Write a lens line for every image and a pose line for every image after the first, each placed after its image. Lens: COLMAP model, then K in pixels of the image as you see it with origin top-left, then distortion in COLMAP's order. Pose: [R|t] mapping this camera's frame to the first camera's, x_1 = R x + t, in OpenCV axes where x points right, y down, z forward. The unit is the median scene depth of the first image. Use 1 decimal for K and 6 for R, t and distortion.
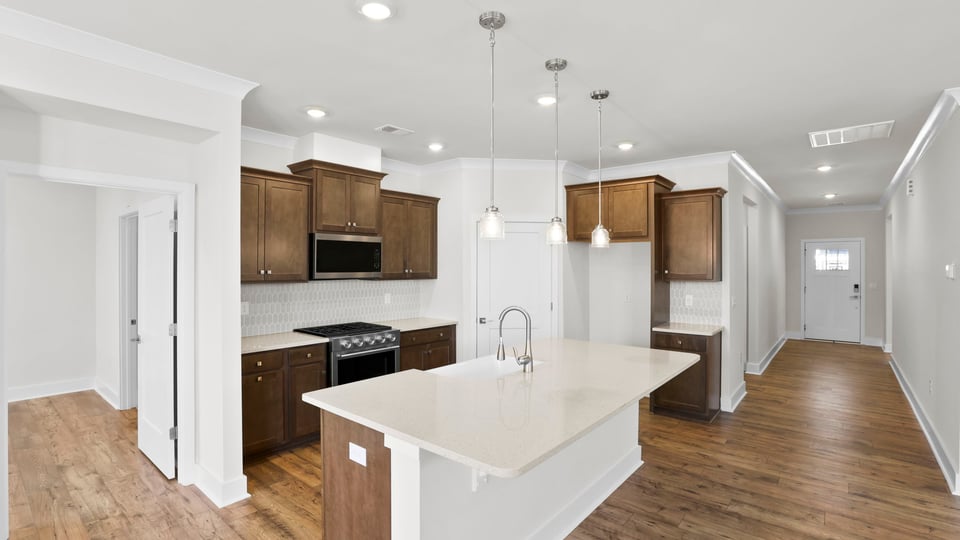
lens RADIAL K [[446.8, 0, 474.4], [0, 446.8, 266.1], [0, 0, 1]] dist [-0.040020, 0.009902]
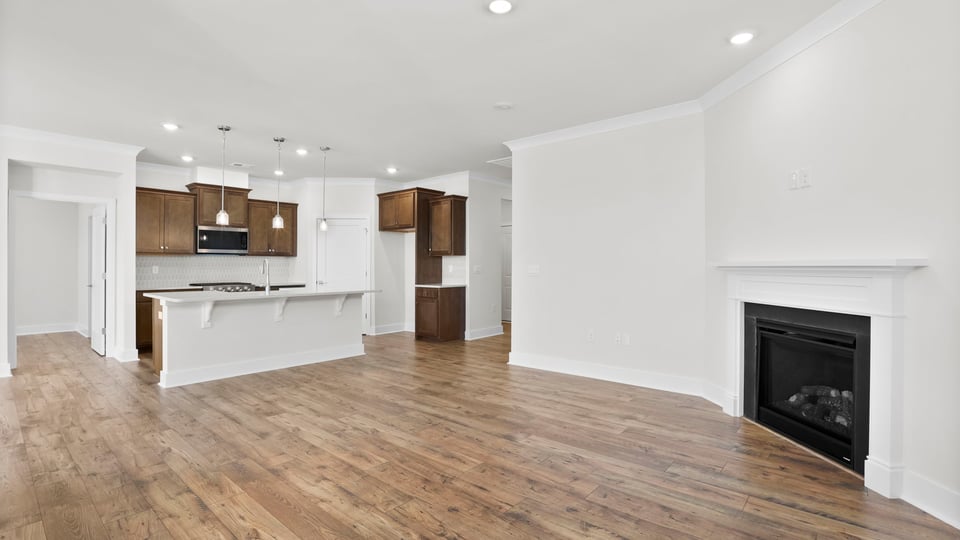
lens RADIAL K [[446.8, 0, 478.0], [0, 446.8, 260.5], [0, 0, 1]] dist [-0.040020, 0.009902]
pose [[0.999826, -0.005119, -0.017965, 0.648603], [0.004856, 0.999881, -0.014632, 0.077104], [0.018038, 0.014542, 0.999732, -0.576428]]
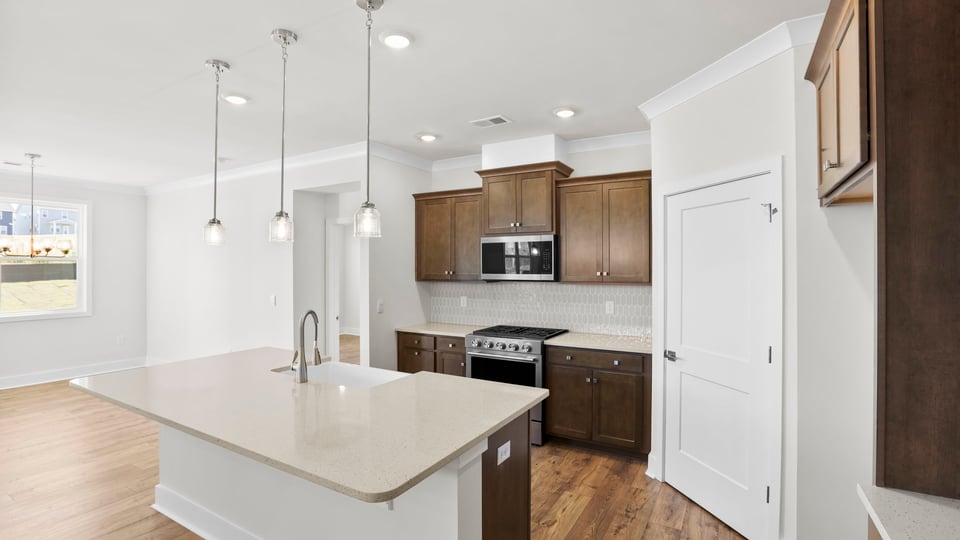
lens RADIAL K [[446.8, 0, 483.4], [0, 446.8, 267.7], [0, 0, 1]] dist [-0.040020, 0.009902]
pose [[0.167667, -0.002048, -0.985841, 0.633497], [0.003294, 0.999993, -0.001517, 0.000973], [0.985838, -0.002993, 0.167673, 0.715340]]
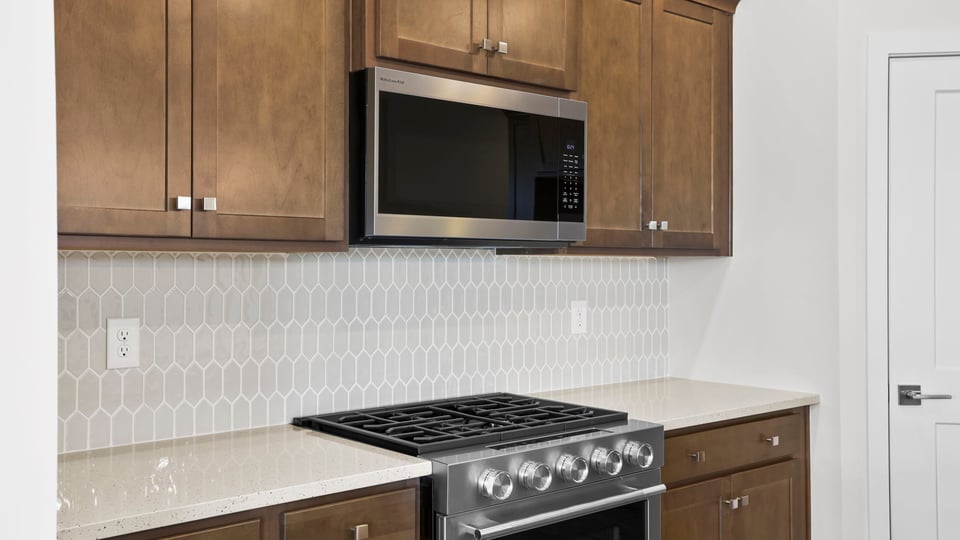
lens RADIAL K [[917.5, 0, 488.6], [0, 917.5, 261.6], [0, 0, 1]] dist [0.060907, 0.000000]
pose [[0.988095, -0.004559, -0.153780, -0.177294], [0.003682, 0.999975, -0.005985, 0.041794], [0.153803, 0.005347, 0.988087, 0.398648]]
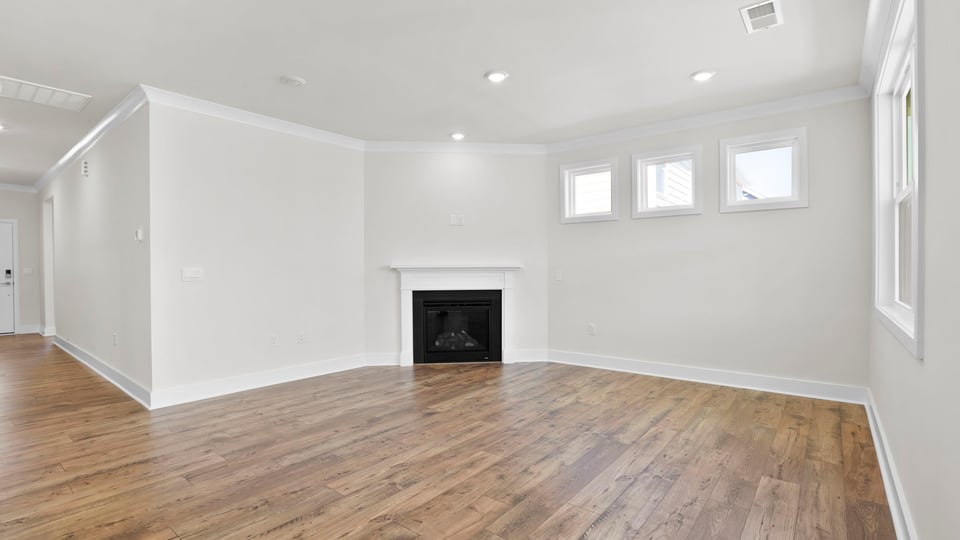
lens RADIAL K [[446.8, 0, 482.0], [0, 446.8, 273.0], [0, 0, 1]] dist [-0.040020, 0.009902]
pose [[-0.025465, -0.014375, 0.999572, -0.117455], [0.004146, 0.999886, 0.014486, 0.074338], [-0.999667, 0.004513, -0.025402, 0.037072]]
